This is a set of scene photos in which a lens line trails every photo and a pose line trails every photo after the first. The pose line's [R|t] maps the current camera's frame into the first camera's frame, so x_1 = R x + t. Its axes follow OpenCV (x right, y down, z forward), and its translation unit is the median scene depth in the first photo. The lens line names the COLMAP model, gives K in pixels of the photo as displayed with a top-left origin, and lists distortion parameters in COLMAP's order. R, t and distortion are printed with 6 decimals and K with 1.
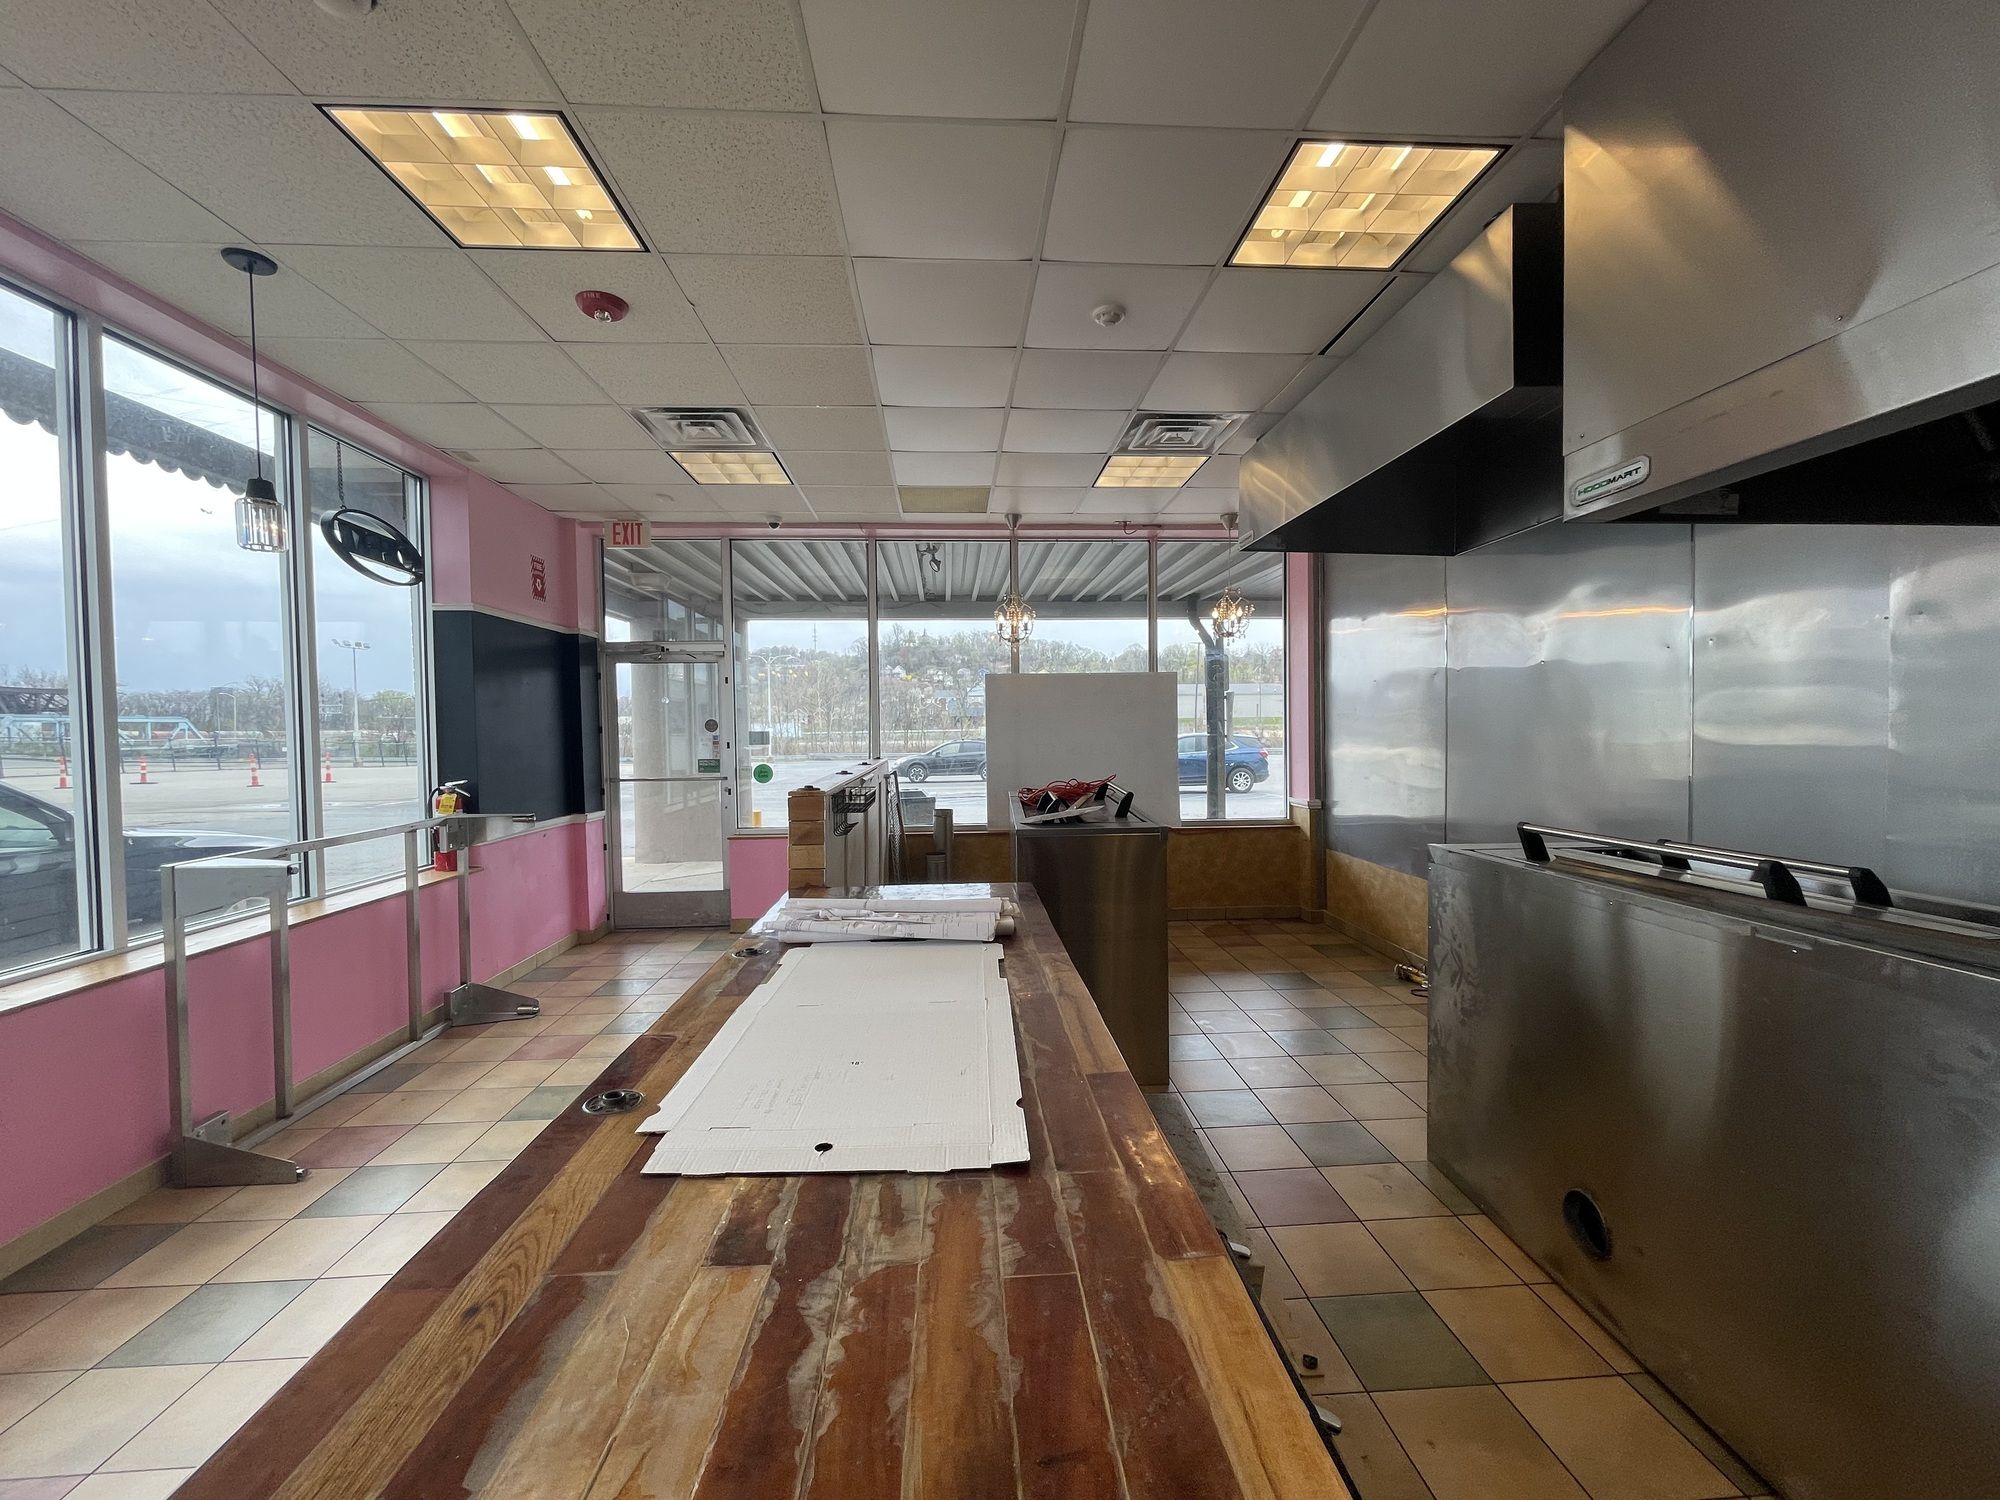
lens RADIAL K [[822.3, 0, 1001.7], [0, 822.3, 754.1], [0, 0, 1]] dist [0.019318, -0.000020]
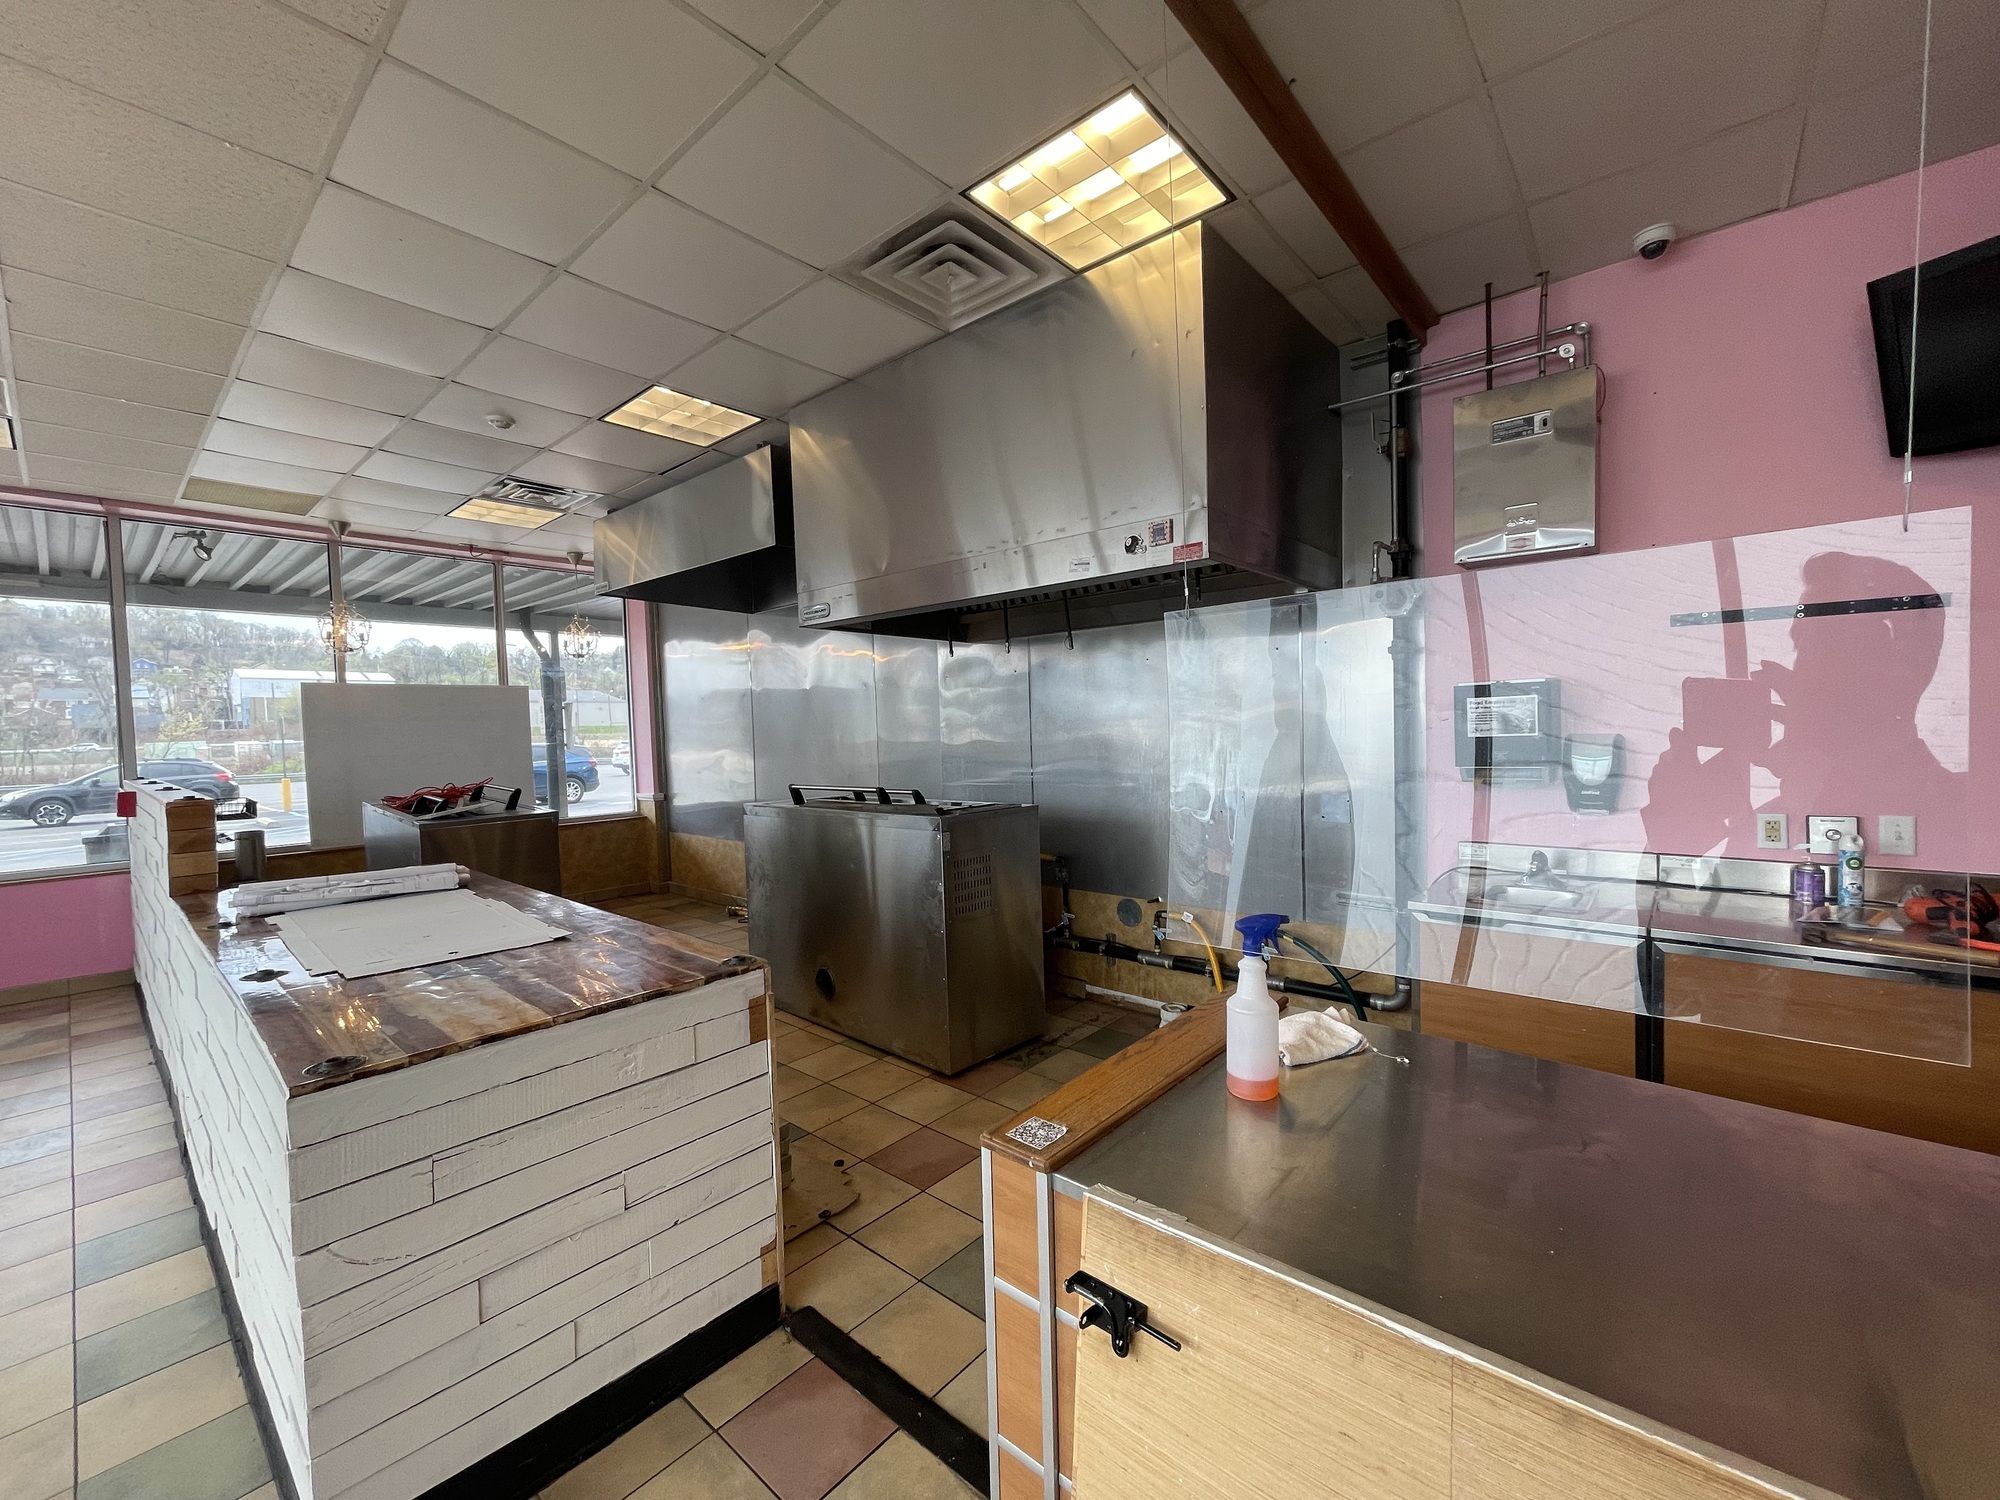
lens RADIAL K [[793.2, 0, 995.5], [0, 793.2, 755.7], [0, 0, 1]] dist [0.000503, -0.002433]
pose [[0.706862, -0.034706, 0.706499, -0.108811], [0.039702, 0.999168, 0.009360, 0.009201], [-0.706236, 0.021433, 0.707652, -0.212256]]
